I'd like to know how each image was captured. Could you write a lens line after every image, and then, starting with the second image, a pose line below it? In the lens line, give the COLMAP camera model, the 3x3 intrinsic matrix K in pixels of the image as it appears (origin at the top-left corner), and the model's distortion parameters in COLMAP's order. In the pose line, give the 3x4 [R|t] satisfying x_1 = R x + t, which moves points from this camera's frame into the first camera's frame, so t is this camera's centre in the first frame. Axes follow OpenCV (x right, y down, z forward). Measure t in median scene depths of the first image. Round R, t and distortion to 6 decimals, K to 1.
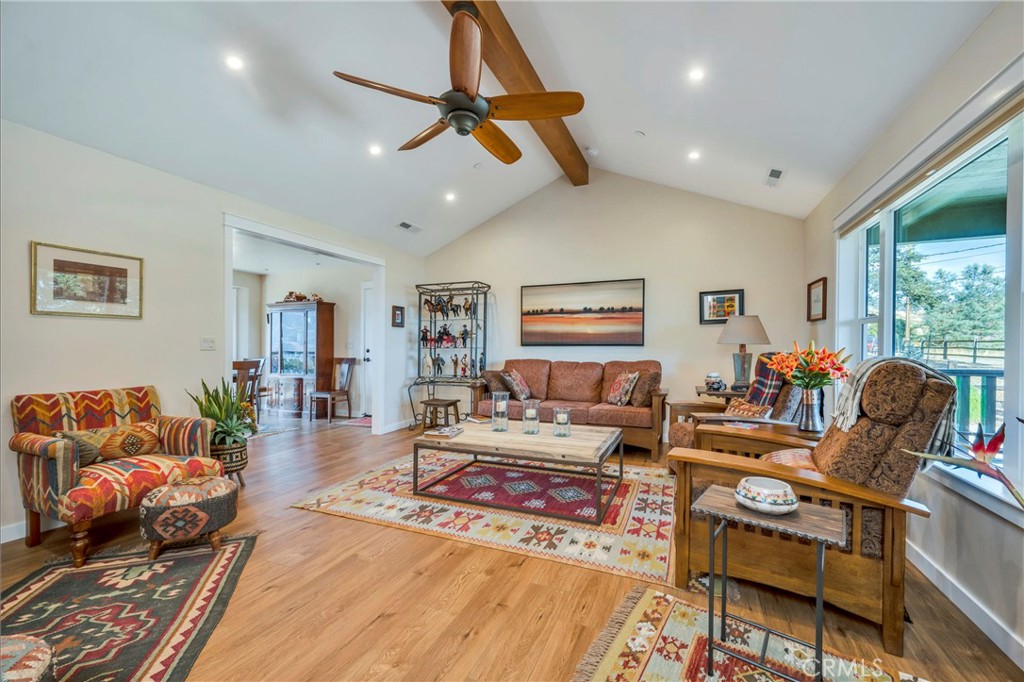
lens RADIAL K [[412.3, 0, 520.8], [0, 412.3, 345.6], [0, 0, 1]] dist [0.002441, -0.000315]
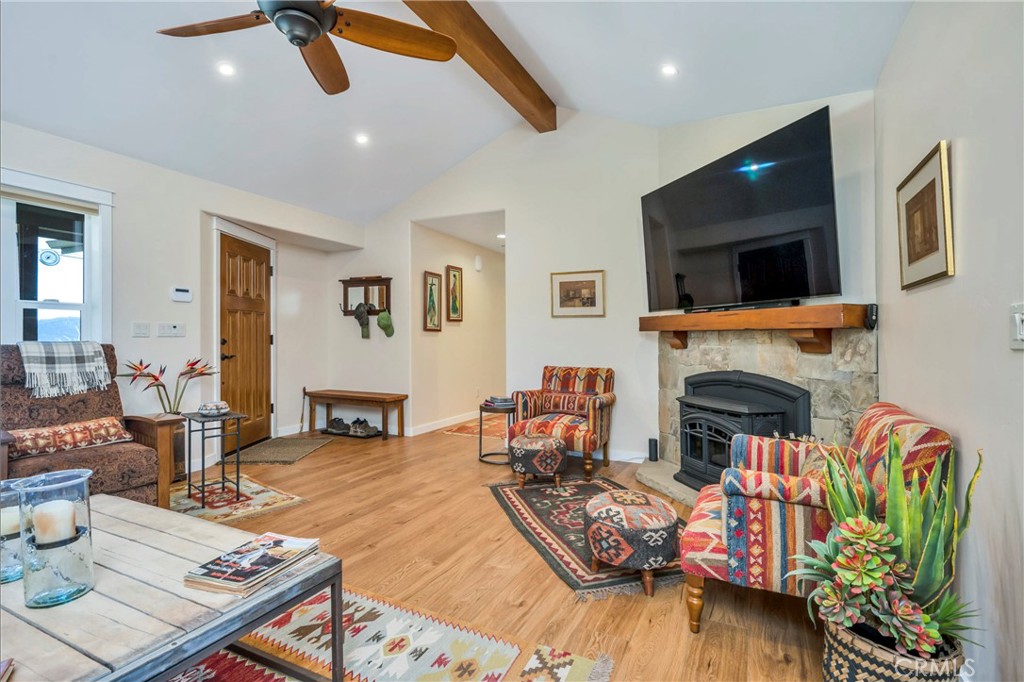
lens RADIAL K [[486.2, 0, 525.9], [0, 486.2, 344.3], [0, 0, 1]] dist [0.002704, -0.000293]
pose [[-0.998873, -0.005185, 0.047173, -0.515753], [-0.004648, 0.999923, 0.011490, 0.006626], [-0.047229, 0.011258, -0.998821, 1.636402]]
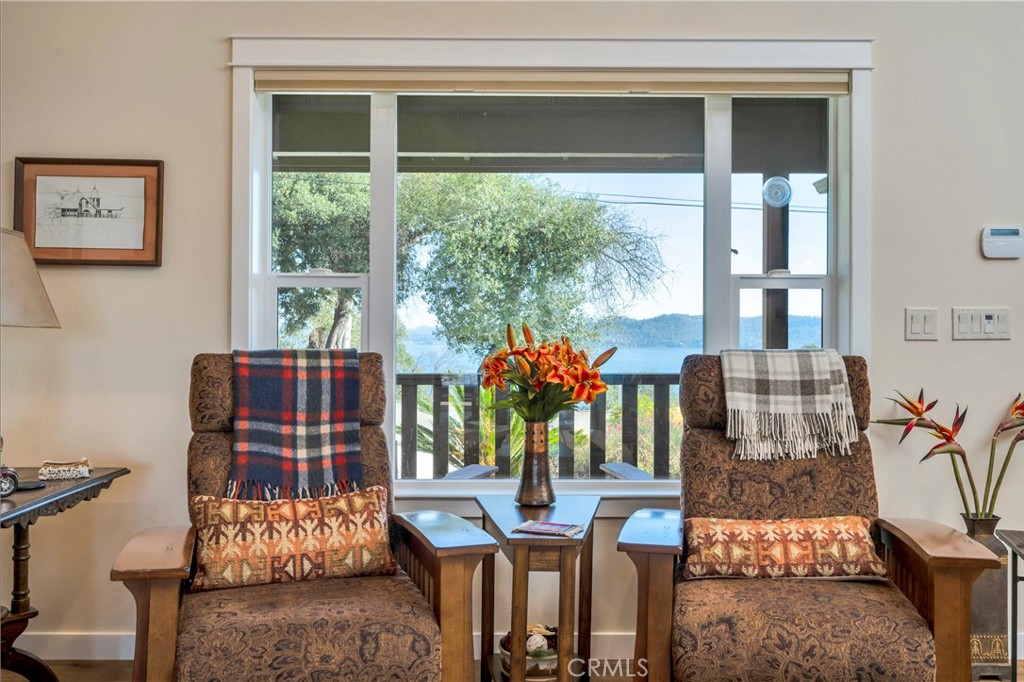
lens RADIAL K [[976.0, 0, 511.9], [0, 976.0, 335.6], [0, 0, 1]] dist [0.011763, 0.000000]
pose [[-0.412040, -0.004404, 0.911155, -0.306122], [-0.003899, 0.999988, 0.003070, -0.000692], [-0.911158, -0.002287, -0.412052, 1.328560]]
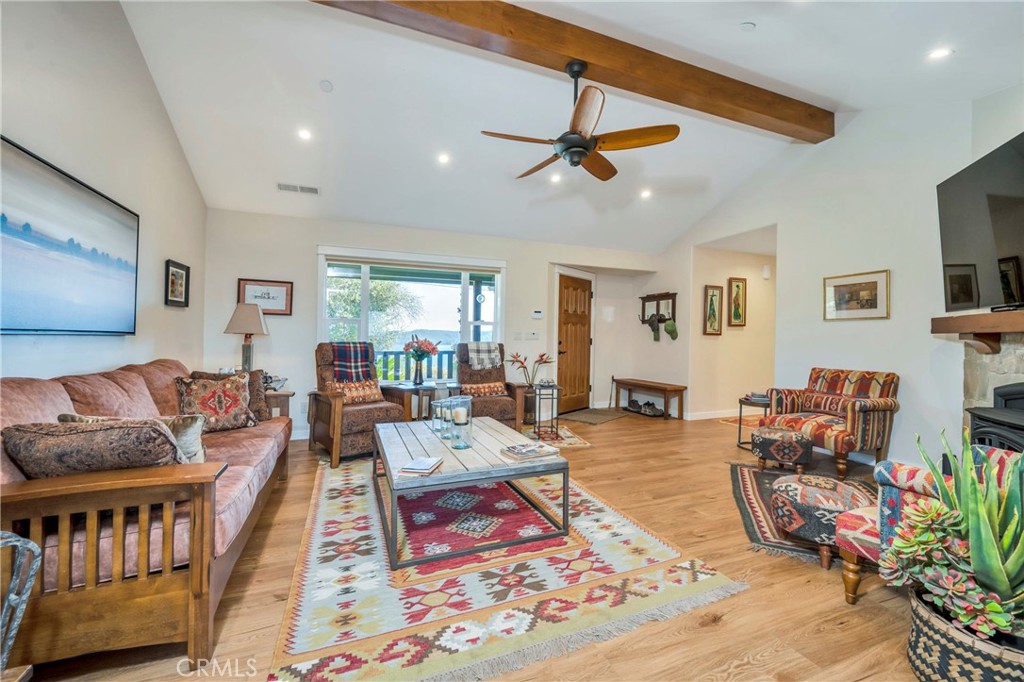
lens RADIAL K [[412.3, 0, 512.3], [0, 412.3, 338.4], [0, 0, 1]] dist [0.002441, -0.000315]
pose [[-0.705063, -0.002520, 0.709140, -0.799391], [-0.007037, 0.999969, -0.003442, 0.007964], [-0.709110, -0.007417, -0.705059, 1.779387]]
